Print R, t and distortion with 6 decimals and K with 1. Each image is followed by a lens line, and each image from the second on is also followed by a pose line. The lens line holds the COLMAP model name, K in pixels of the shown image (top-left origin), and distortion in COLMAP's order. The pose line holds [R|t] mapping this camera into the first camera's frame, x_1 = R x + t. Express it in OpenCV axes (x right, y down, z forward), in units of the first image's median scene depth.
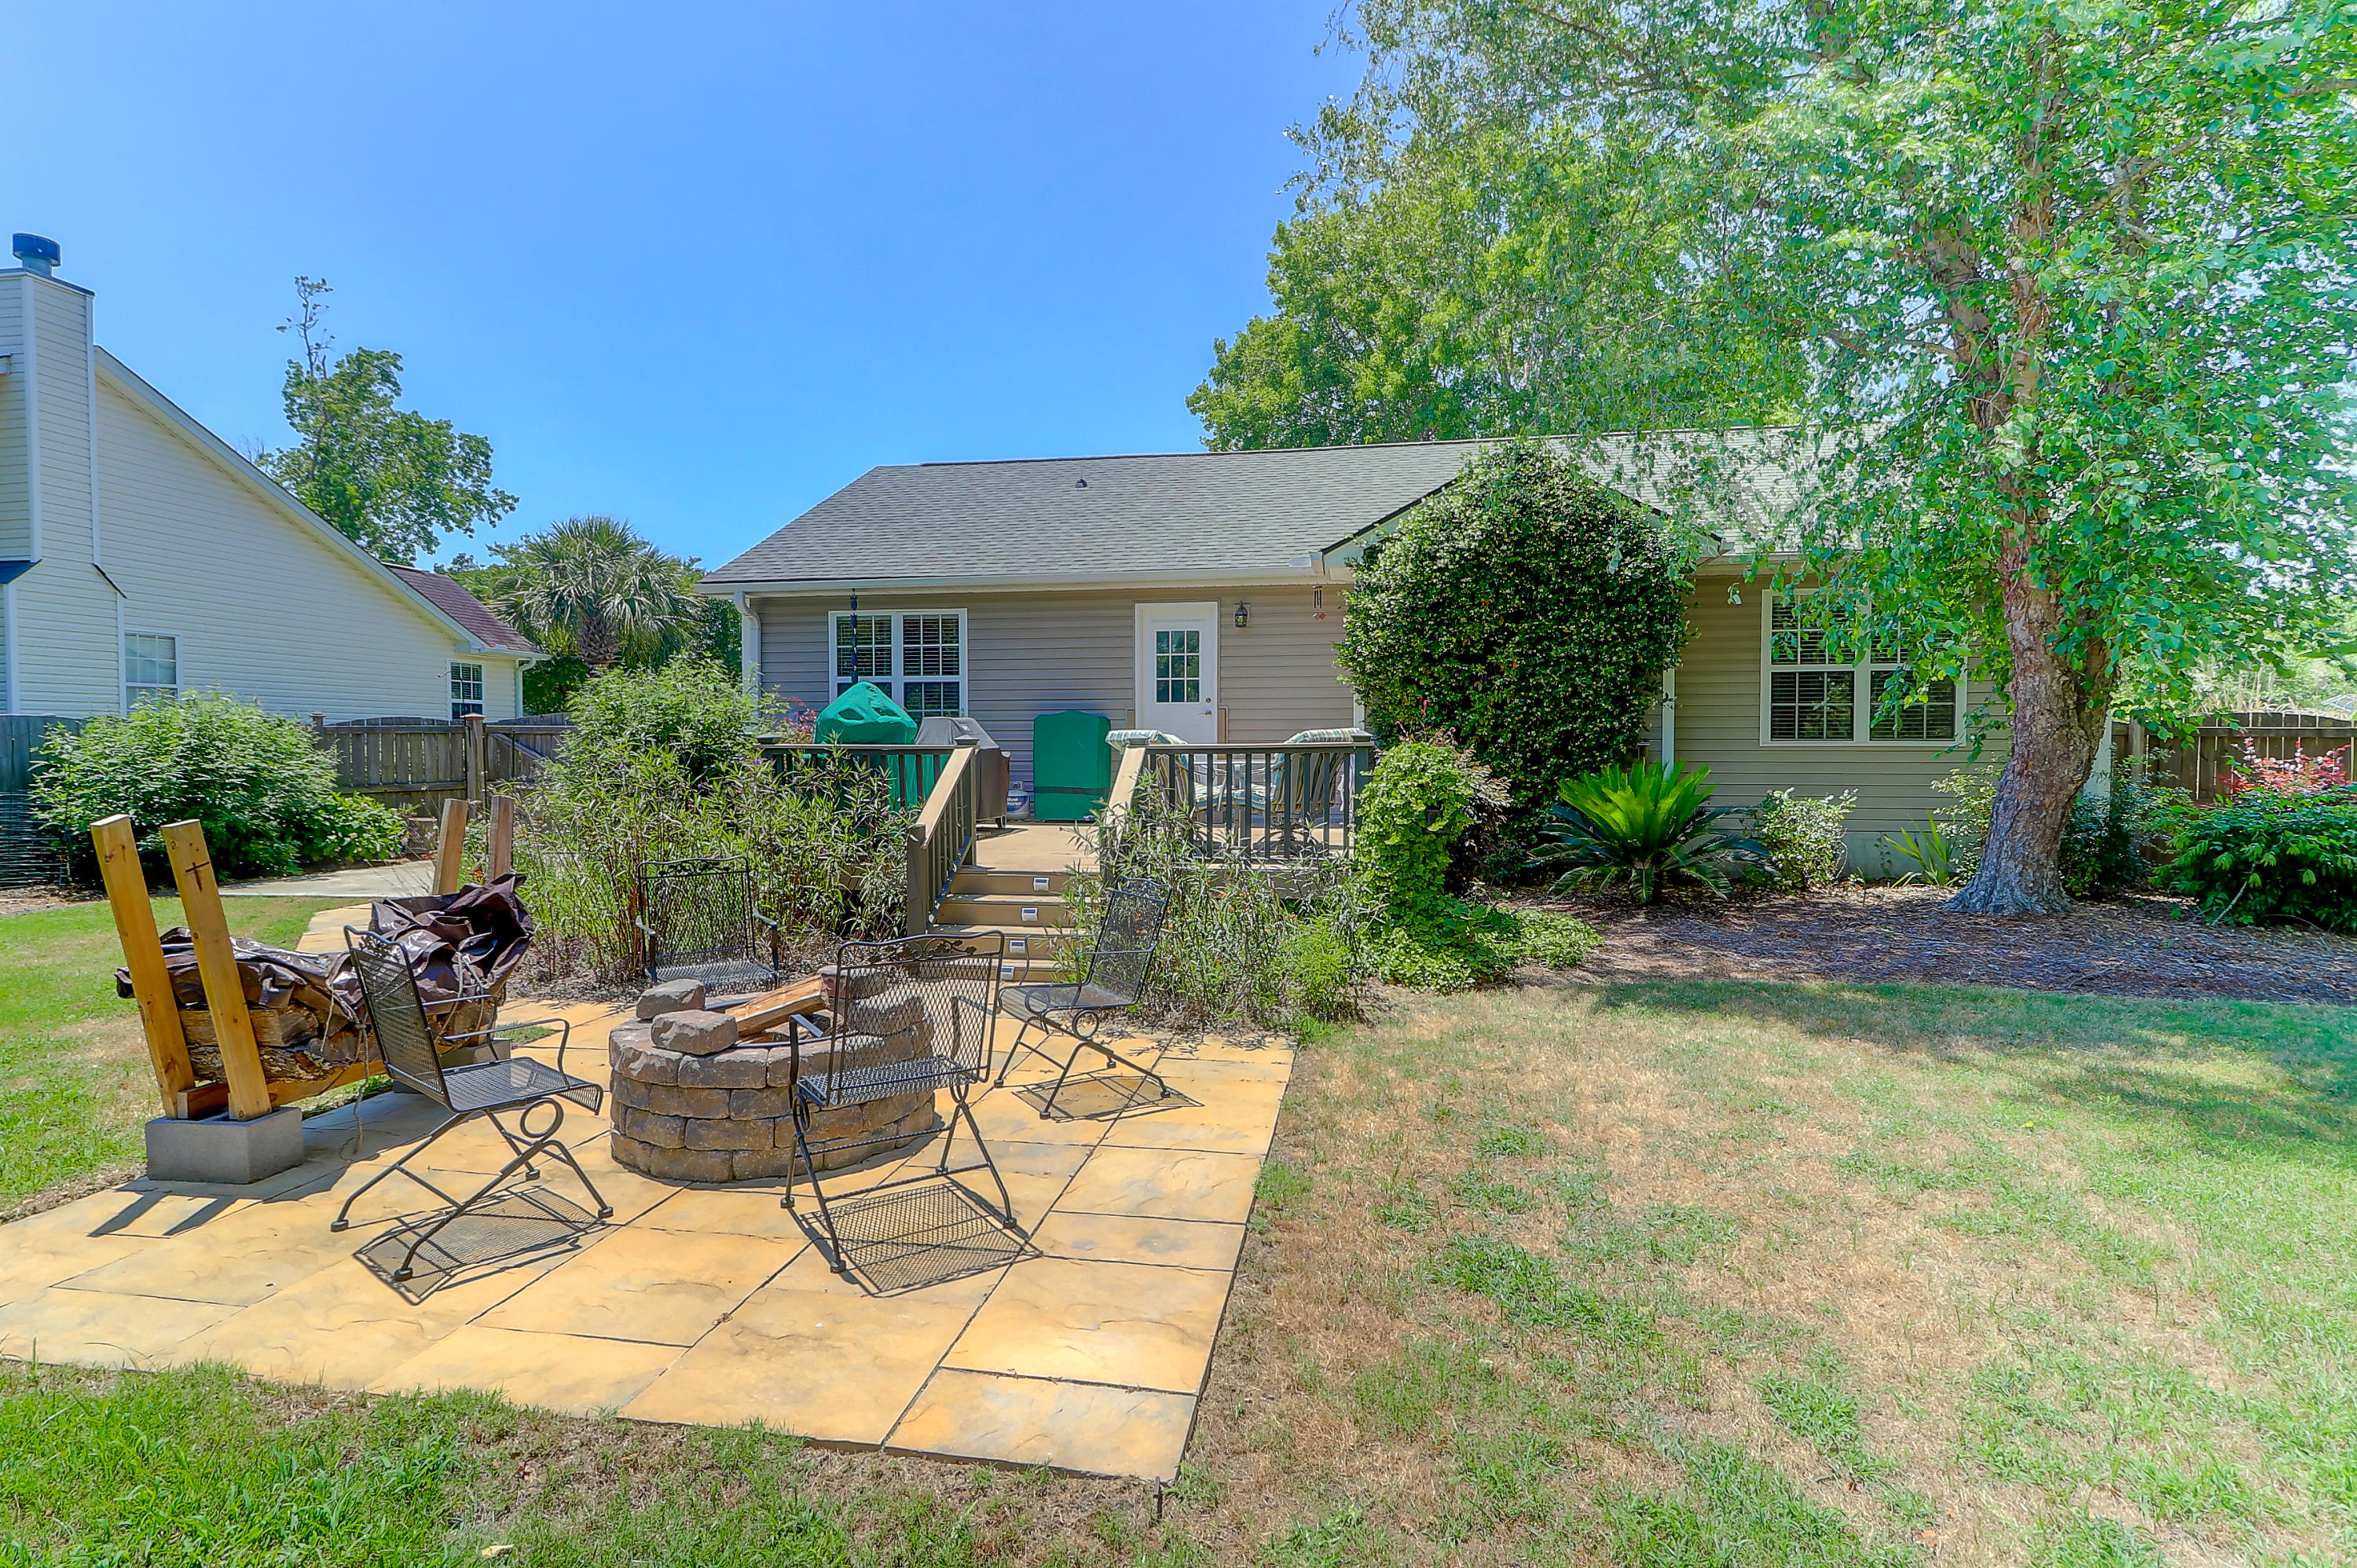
lens RADIAL K [[1157.7, 0, 1175.4], [0, 1157.7, 784.4], [0, 0, 1]] dist [0.010339, 0.001646]
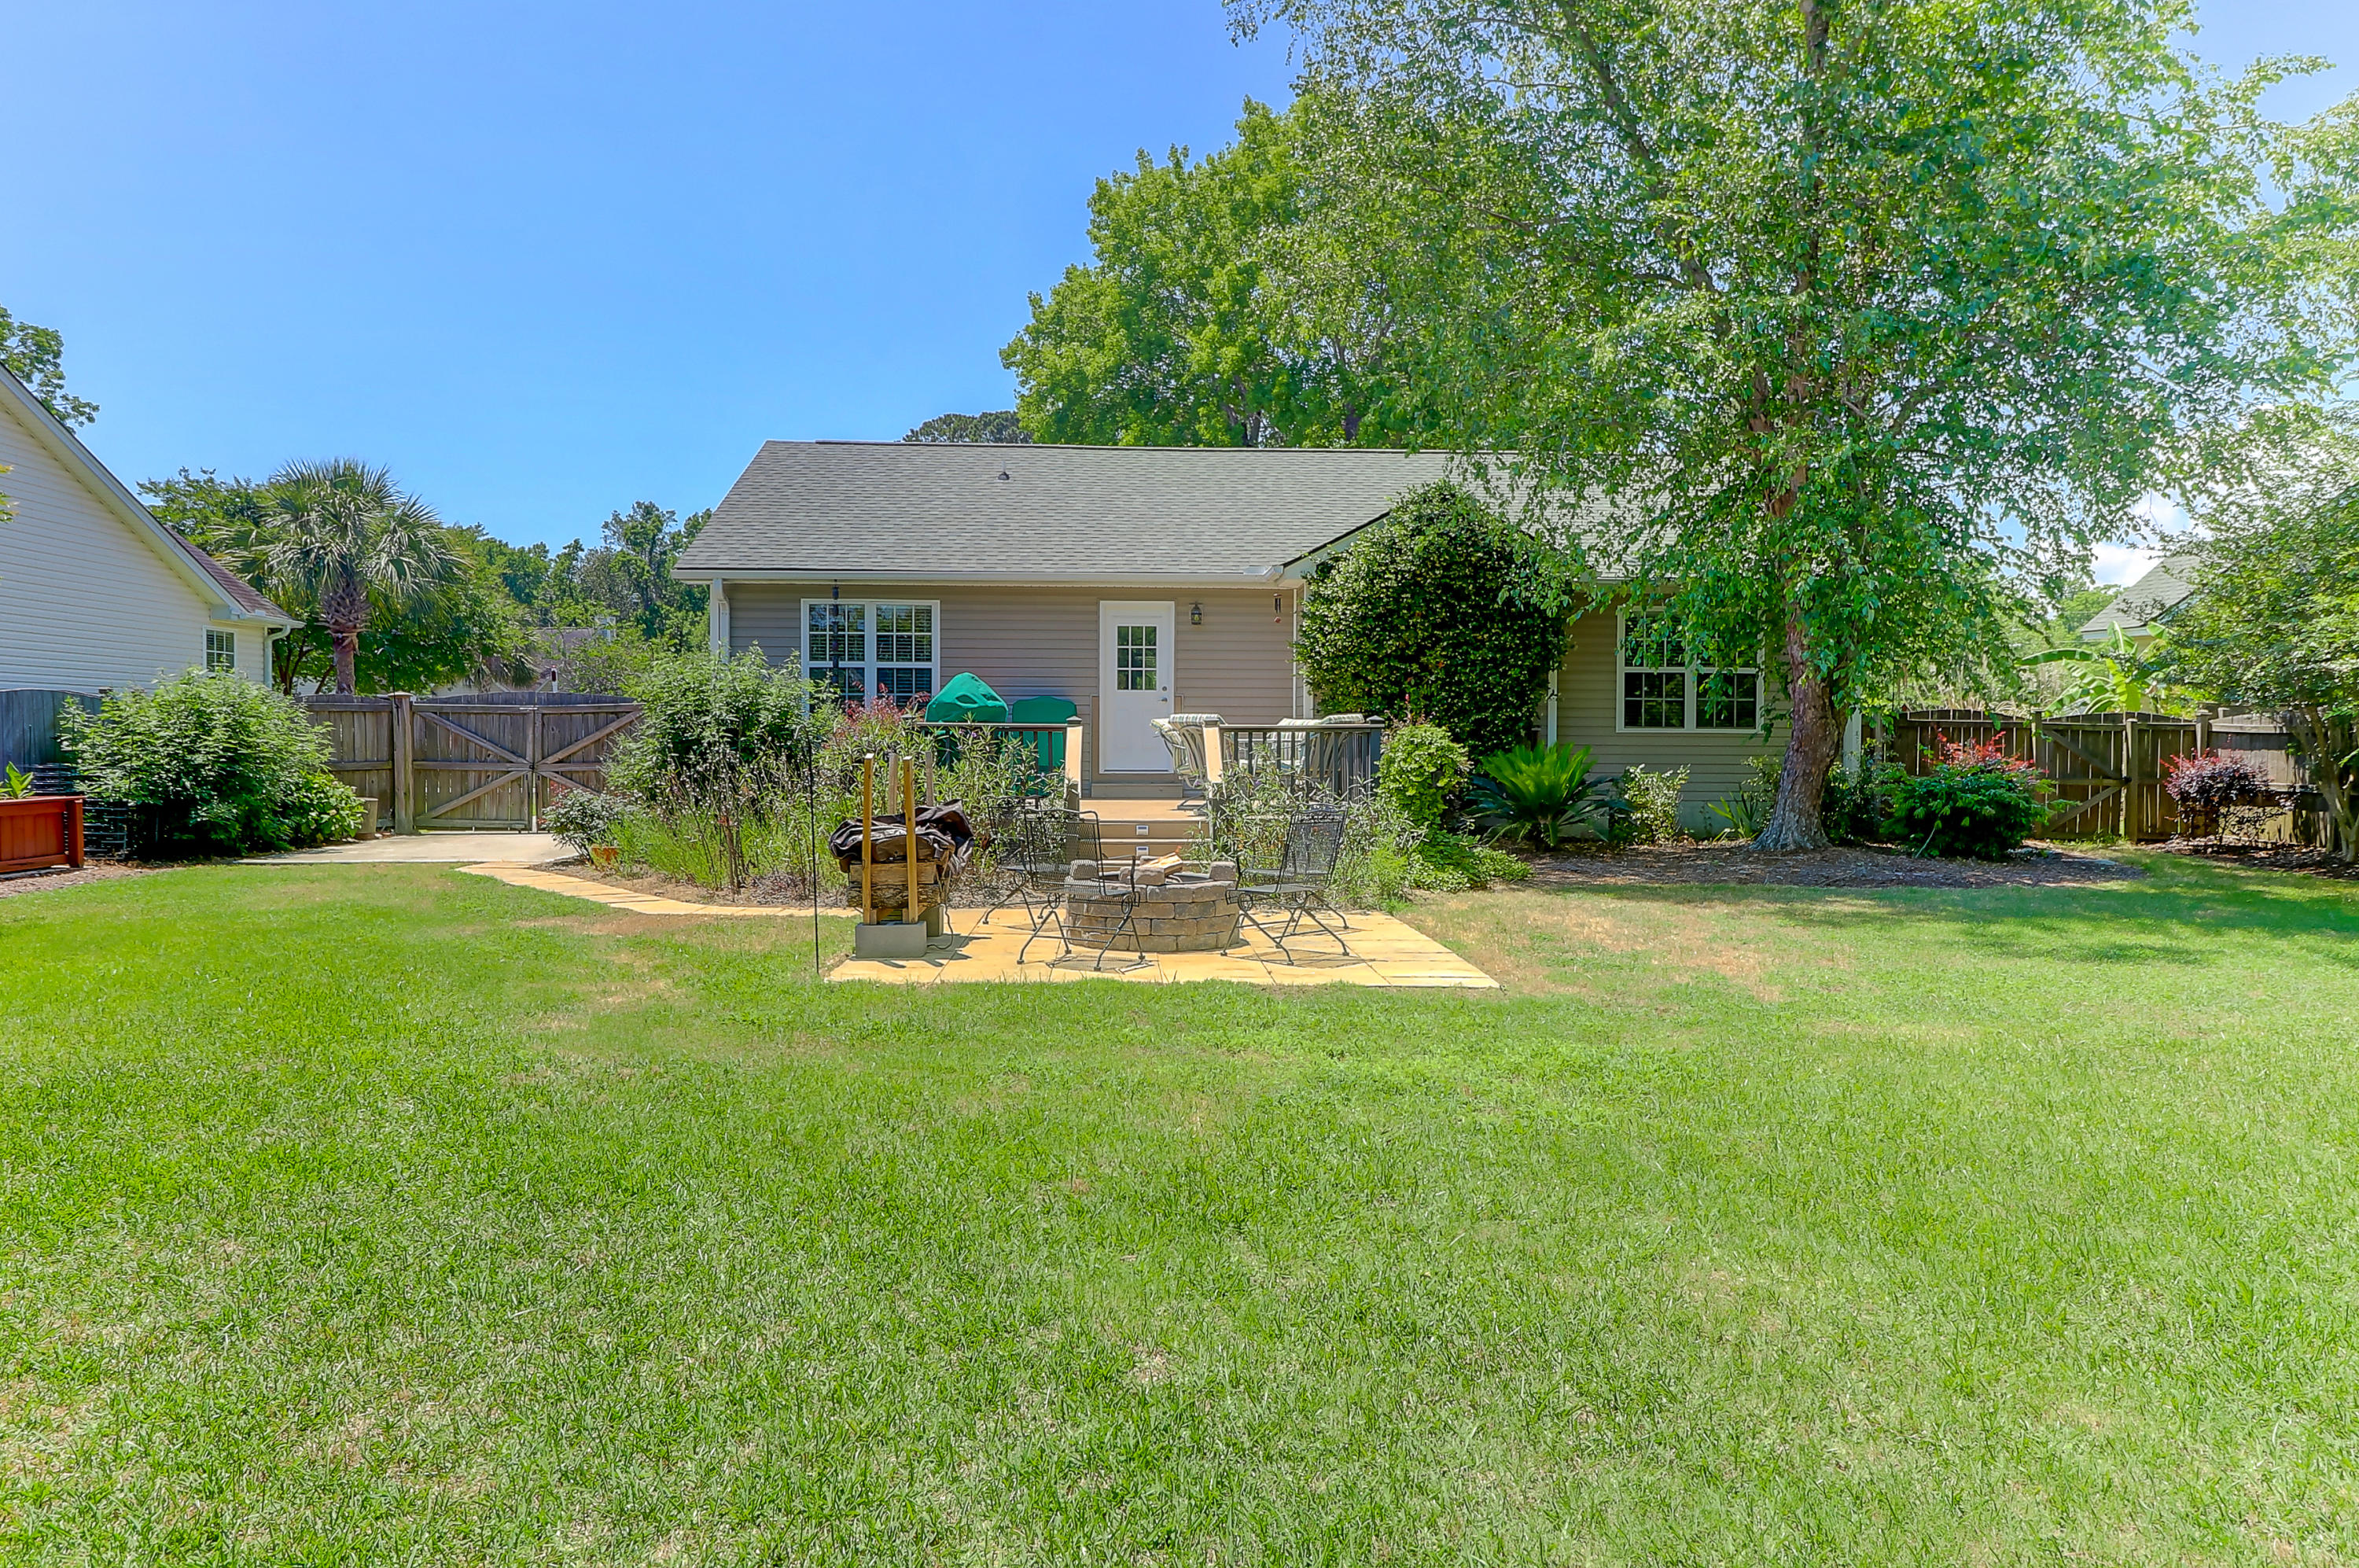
lens RADIAL K [[1487.4, 0, 1178.2], [0, 1487.4, 774.9], [0, 0, 1]] dist [0.008946, -0.000630]
pose [[0.974466, 0.001195, 0.224533, -0.309010], [0.001199, 0.999944, -0.010523, 0.028467], [-0.224533, 0.010524, 0.974410, -0.444075]]
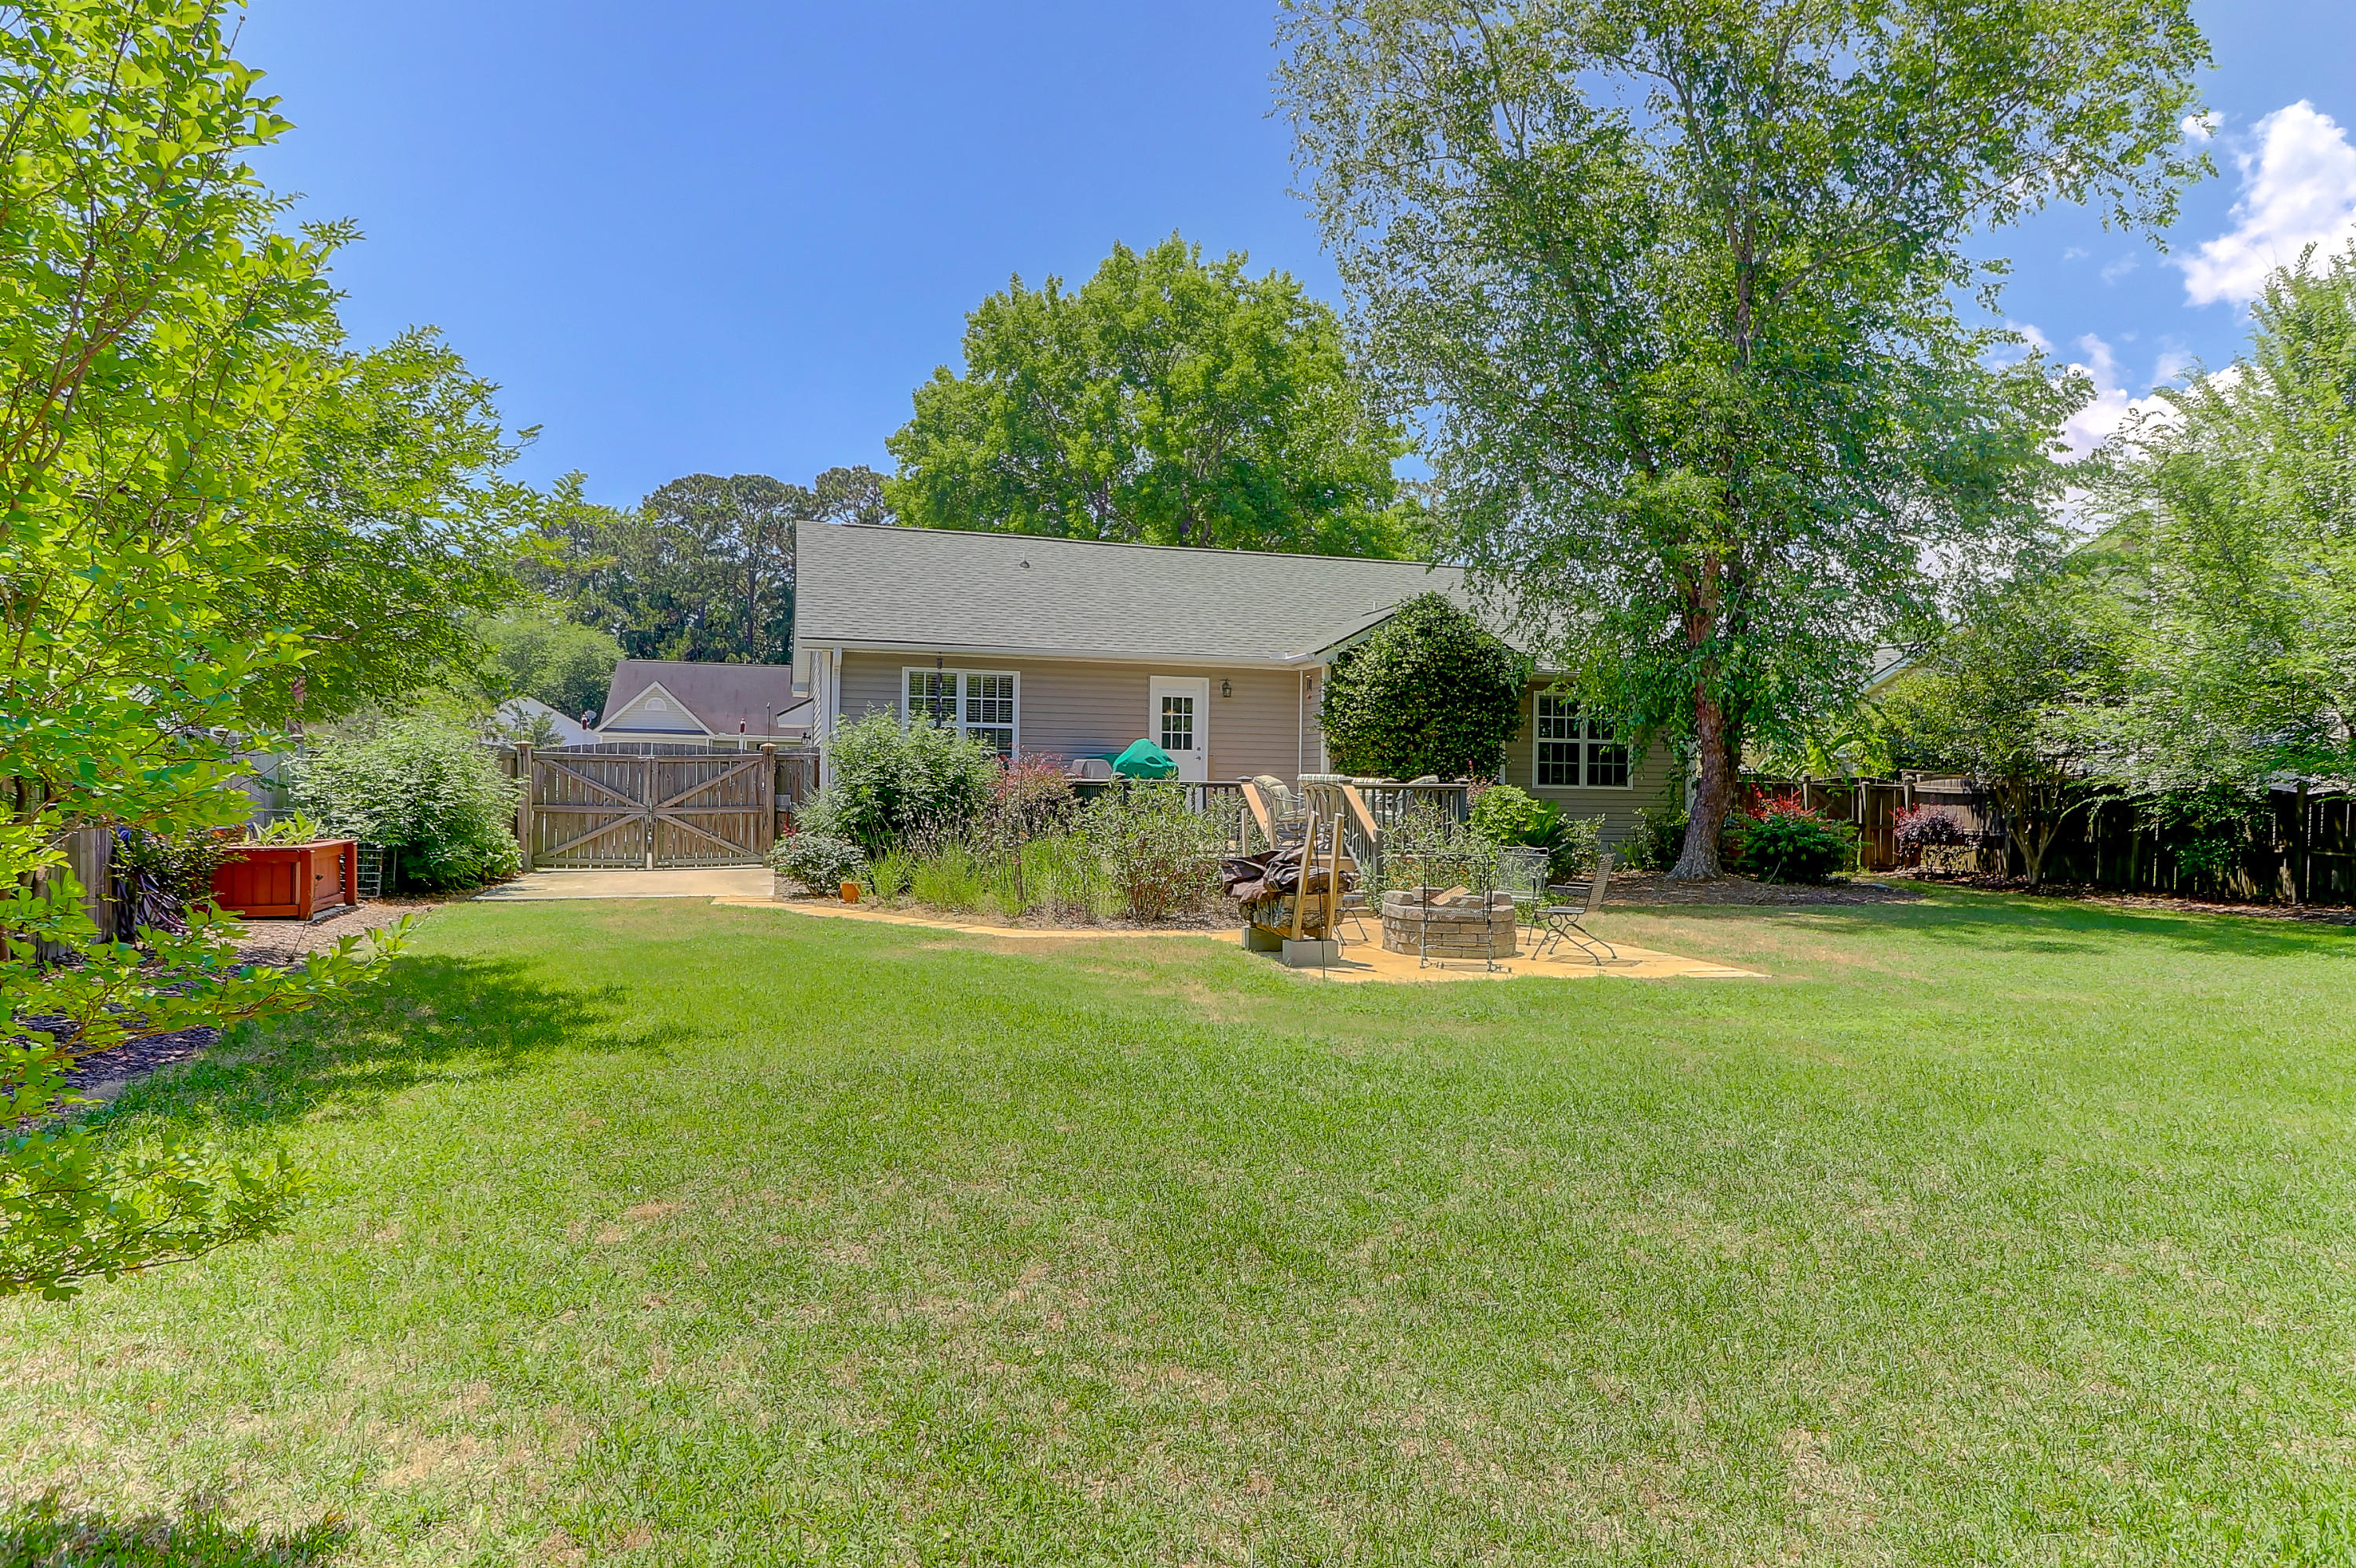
lens RADIAL K [[1332.4, 0, 1179.0], [0, 1332.4, 786.5], [0, 0, 1]] dist [0.011992, -0.002254]
pose [[0.894632, 0.015055, 0.446549, -0.760226], [-0.001812, 0.999546, -0.030068, 0.020511], [-0.446799, 0.026090, 0.894254, -0.429572]]
